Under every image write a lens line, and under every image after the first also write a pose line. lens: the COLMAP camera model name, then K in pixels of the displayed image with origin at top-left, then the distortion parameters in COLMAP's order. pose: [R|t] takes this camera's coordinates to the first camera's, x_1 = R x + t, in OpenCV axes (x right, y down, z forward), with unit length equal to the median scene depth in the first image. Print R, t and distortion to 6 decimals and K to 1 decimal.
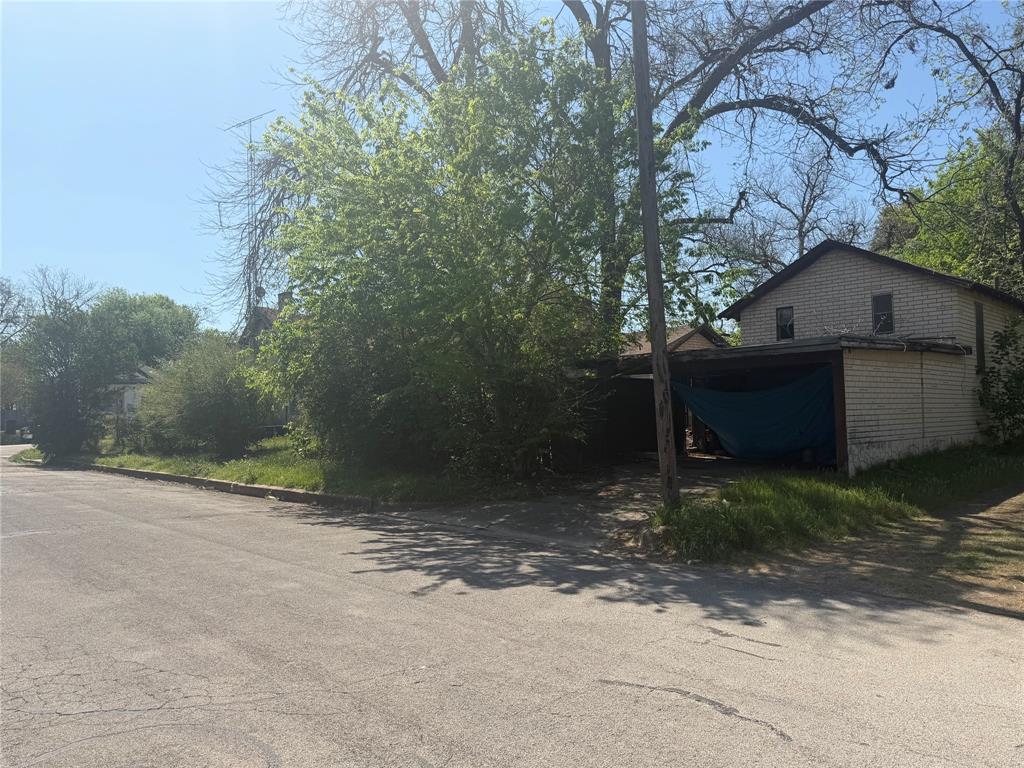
lens RADIAL K [[743.8, 0, 497.4], [0, 743.8, 389.0], [0, 0, 1]] dist [0.056707, -0.078090]
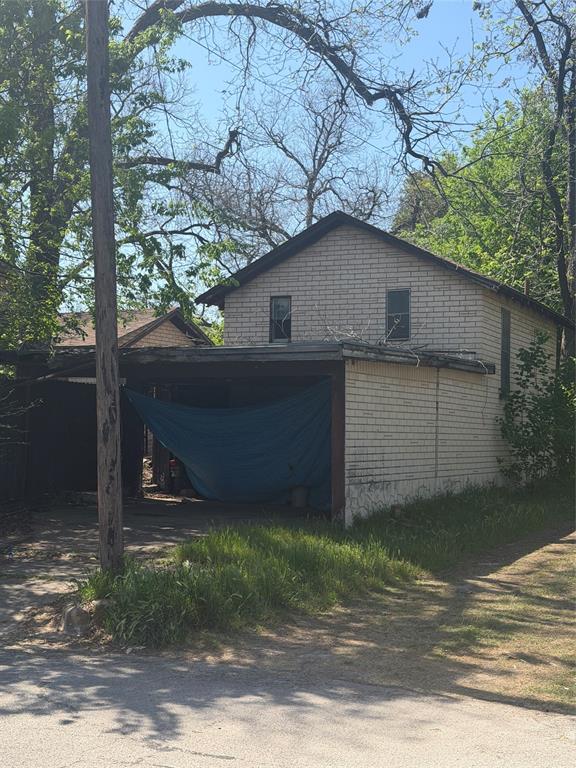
lens RADIAL K [[1097.4, 0, 288.0], [0, 1097.4, 384.0], [0, 0, 1]] dist [0.218733, -0.534018]
pose [[0.930611, 0.049320, 0.362672, 0.000809], [-0.045611, 0.998783, -0.018788, -0.003504], [-0.363157, 0.000943, 0.931727, -0.016107]]
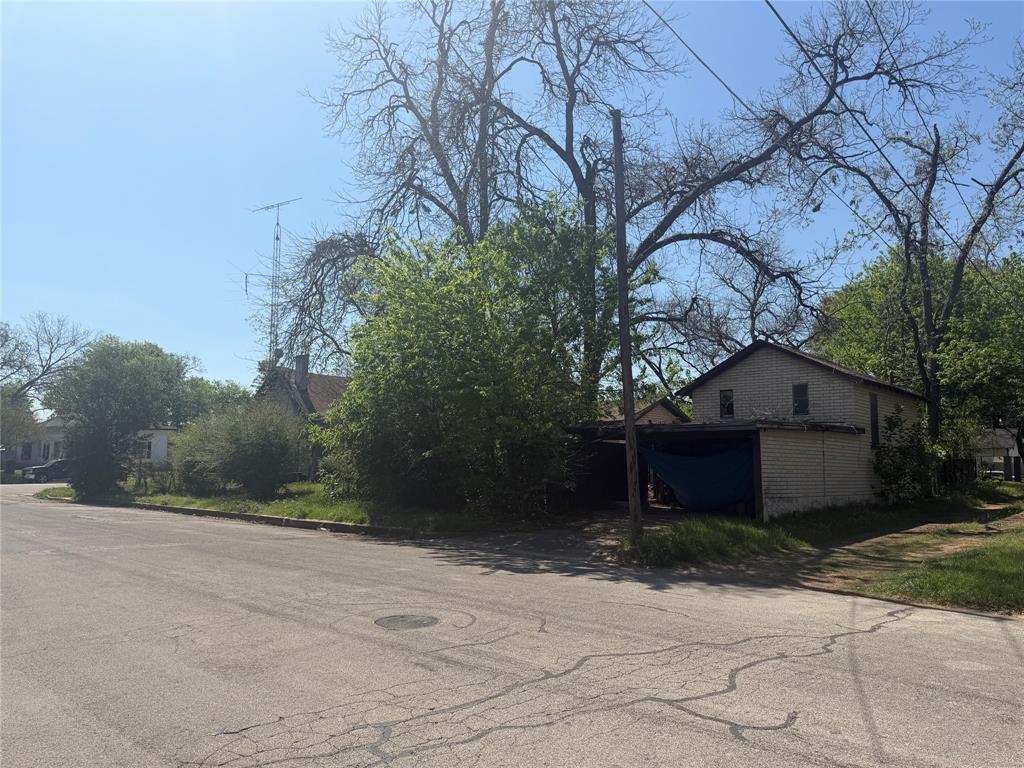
lens RADIAL K [[702.7, 0, 512.0], [0, 702.7, 384.0], [0, 0, 1]] dist [0.105239, -0.150278]
pose [[0.997940, 0.036642, 0.052652, -0.053521], [-0.032012, 0.995760, -0.086241, -0.005613], [-0.055589, 0.084378, 0.994882, -0.221036]]
